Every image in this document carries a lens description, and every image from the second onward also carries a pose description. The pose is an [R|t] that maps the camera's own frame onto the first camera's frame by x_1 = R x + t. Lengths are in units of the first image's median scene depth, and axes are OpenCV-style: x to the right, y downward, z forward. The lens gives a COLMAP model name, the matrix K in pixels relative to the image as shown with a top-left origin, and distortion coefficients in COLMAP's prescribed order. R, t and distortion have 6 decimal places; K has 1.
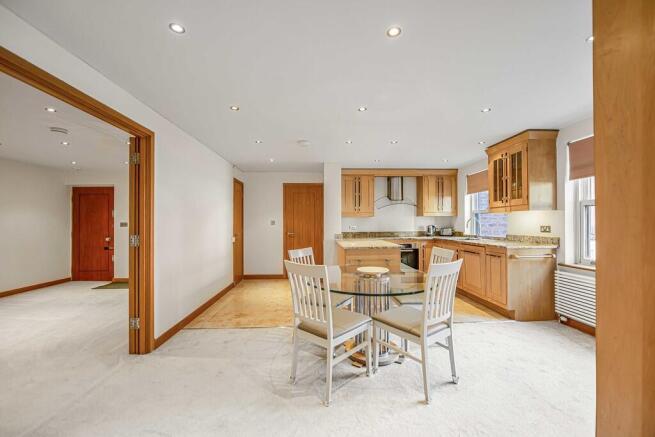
lens RADIAL K [[258.8, 0, 327.5], [0, 258.8, 218.5], [0, 0, 1]] dist [0.000057, -0.000014]
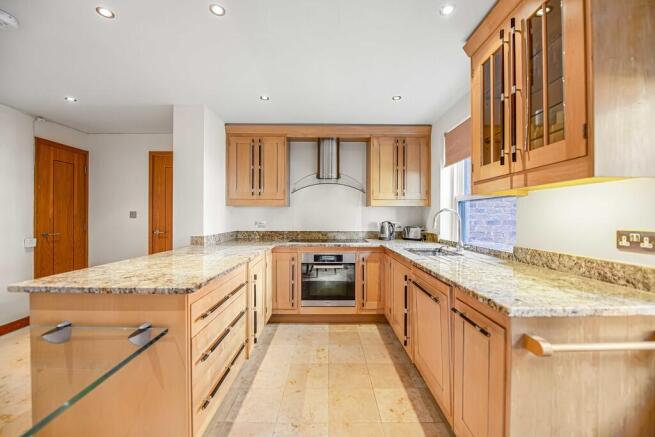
lens RADIAL K [[254.1, 0, 327.7], [0, 254.1, 212.7], [0, 0, 1]] dist [-0.001571, -0.000223]
pose [[0.998909, 0.010004, -0.045615, 0.304033], [-0.009906, 0.999948, 0.002387, 0.005888], [0.045637, -0.001933, 0.998956, 0.429190]]
